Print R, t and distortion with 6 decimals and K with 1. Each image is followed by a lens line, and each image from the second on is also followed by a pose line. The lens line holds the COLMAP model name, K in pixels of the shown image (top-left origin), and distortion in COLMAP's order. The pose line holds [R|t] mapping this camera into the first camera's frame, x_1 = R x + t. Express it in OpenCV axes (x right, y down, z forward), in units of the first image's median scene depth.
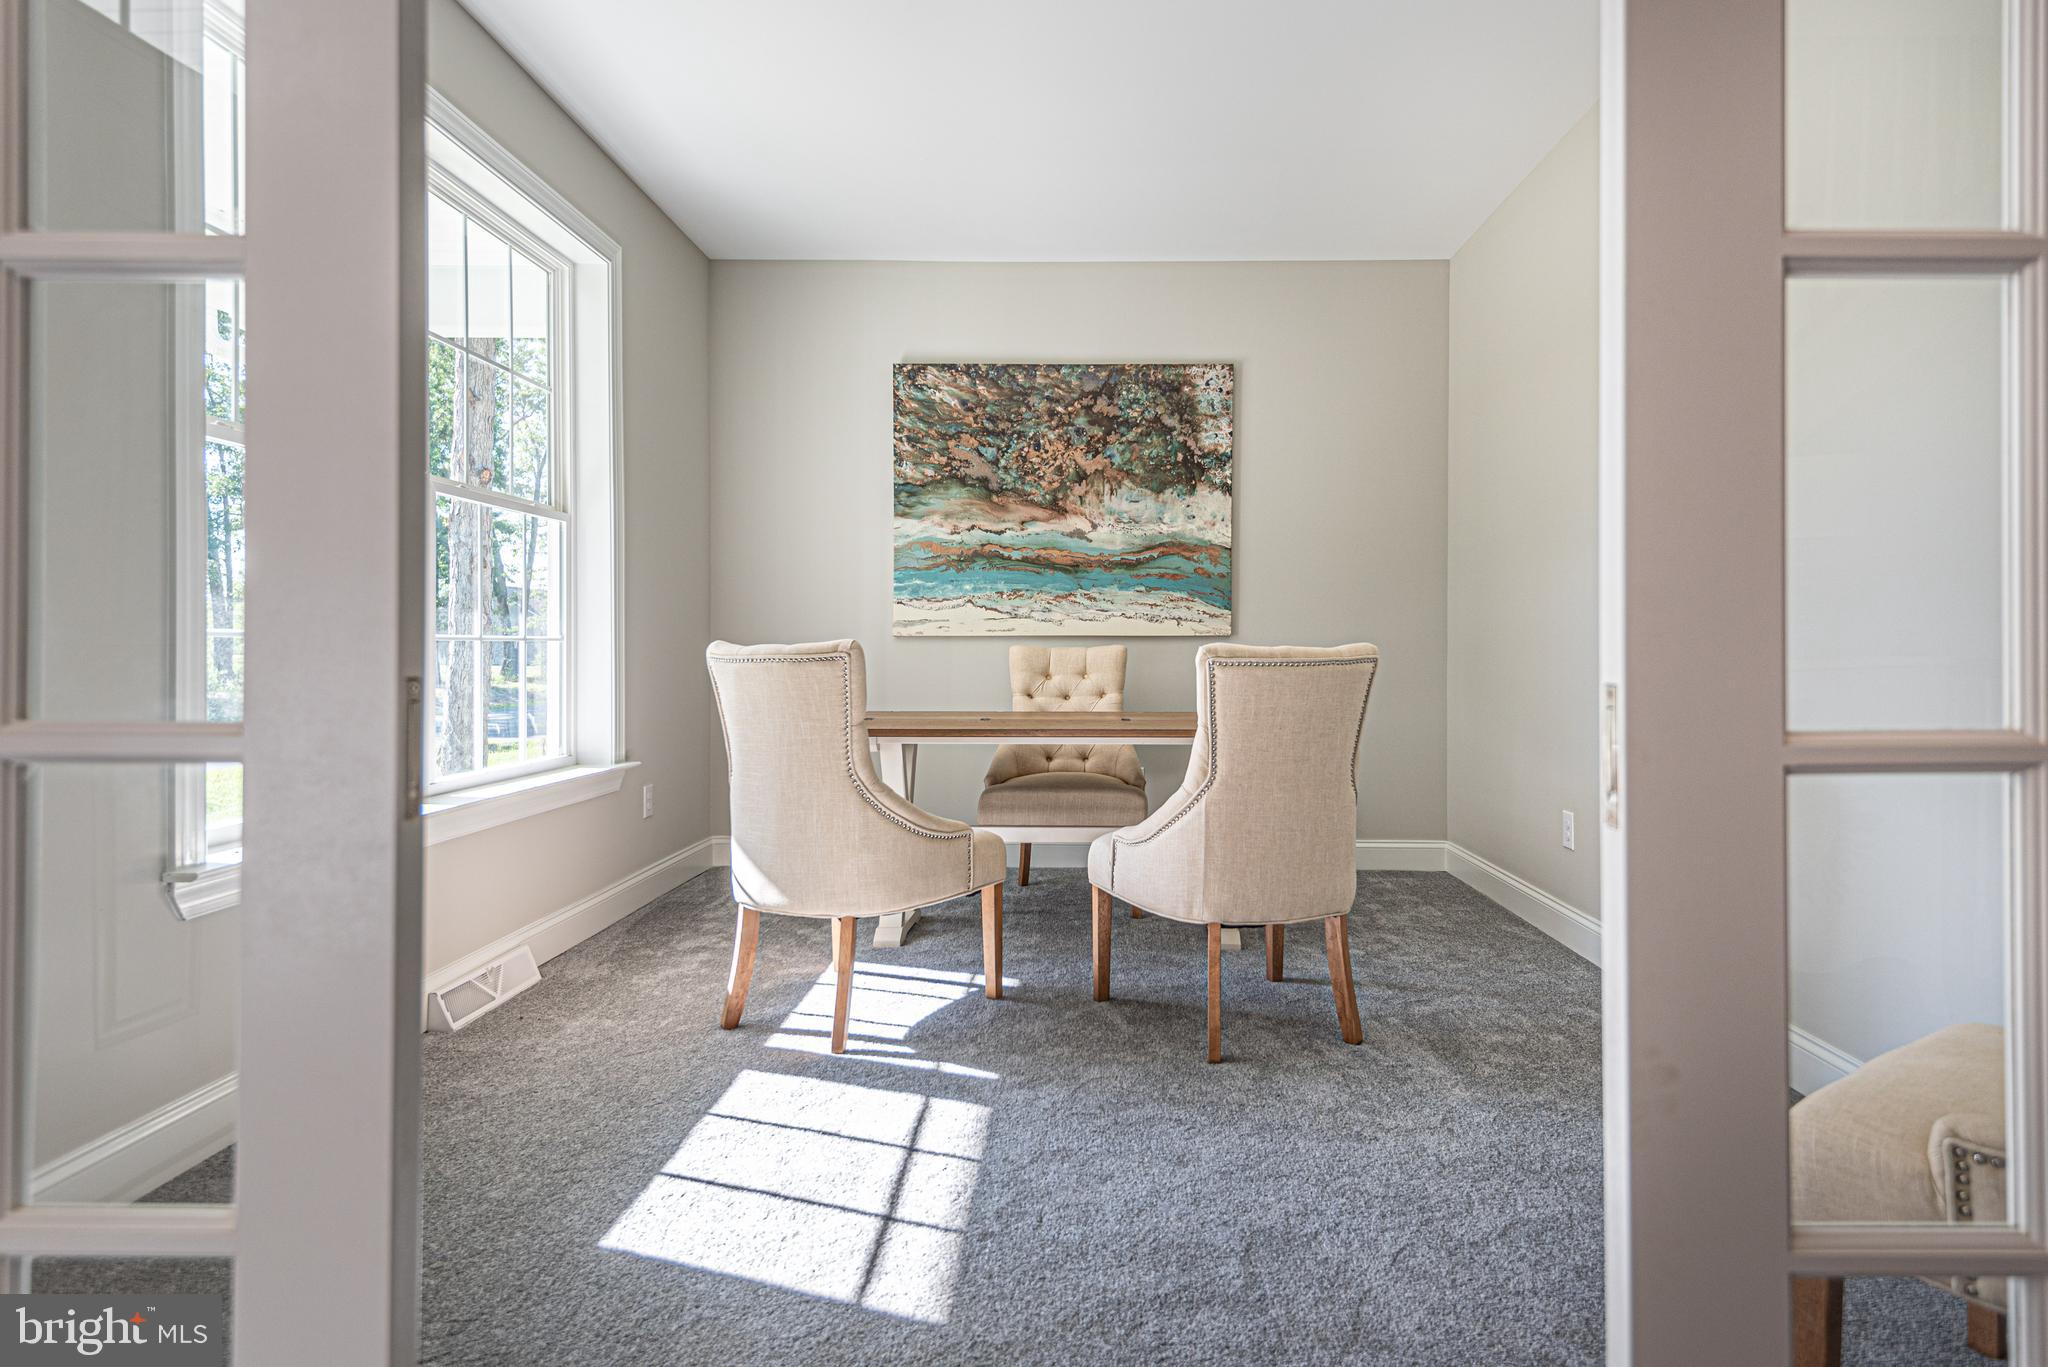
lens RADIAL K [[1094.7, 0, 1090.4], [0, 1094.7, 647.5], [0, 0, 1]] dist [0.030134, 0.002397]
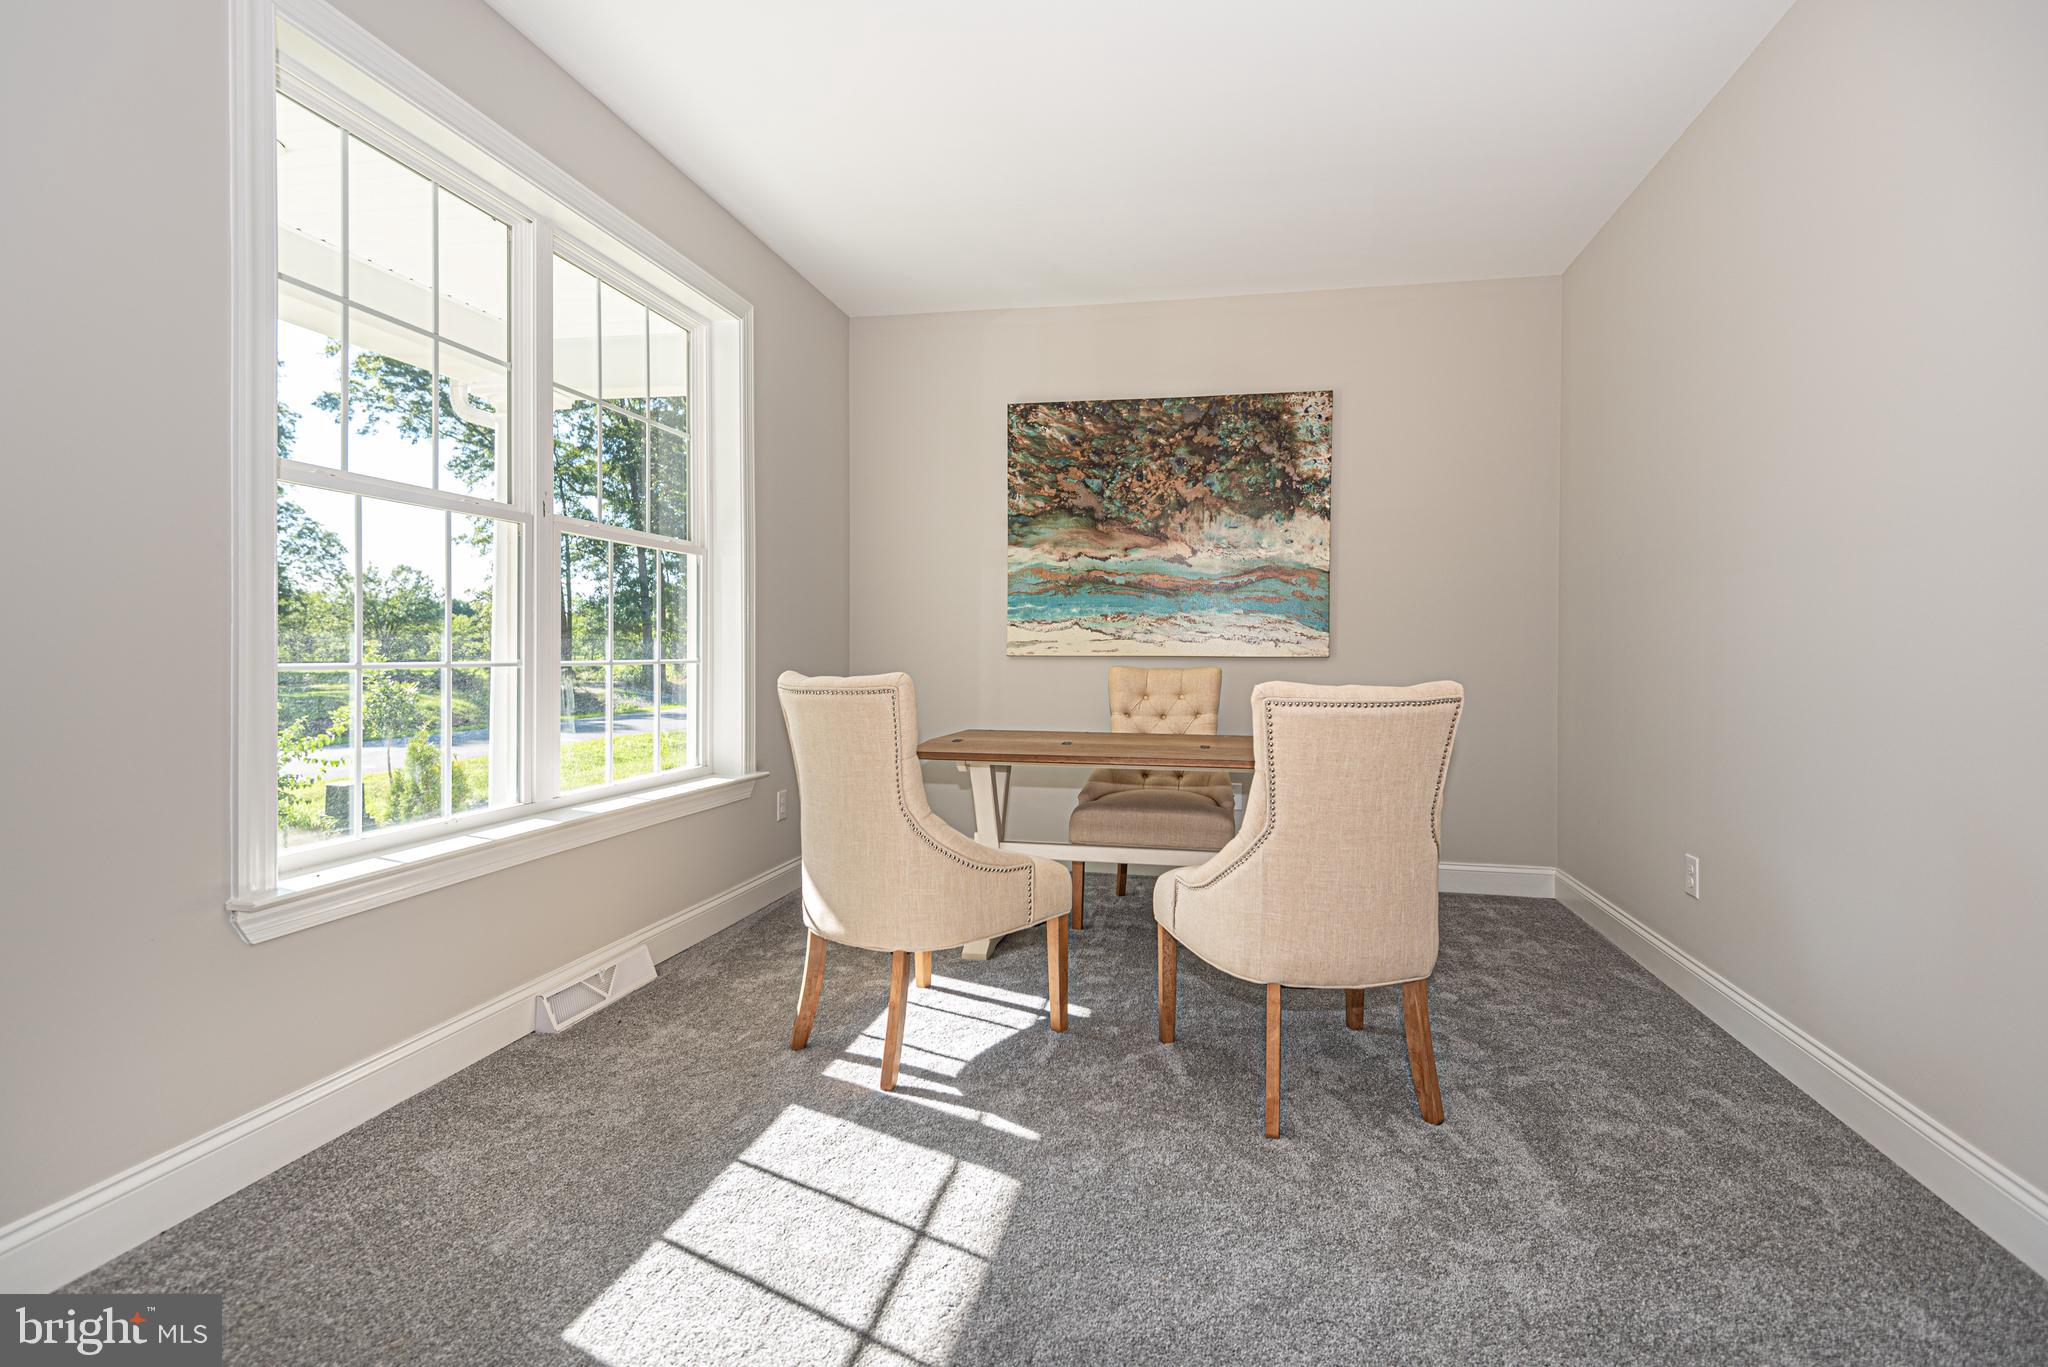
lens RADIAL K [[936.2, 0, 1081.1], [0, 936.2, 649.4], [0, 0, 1]] dist [0.018722, -0.004685]
pose [[0.986681, 0.003955, -0.162620, 0.043239], [-0.004446, 0.999987, -0.002657, -0.014944], [0.162607, 0.003345, 0.986685, 0.103133]]
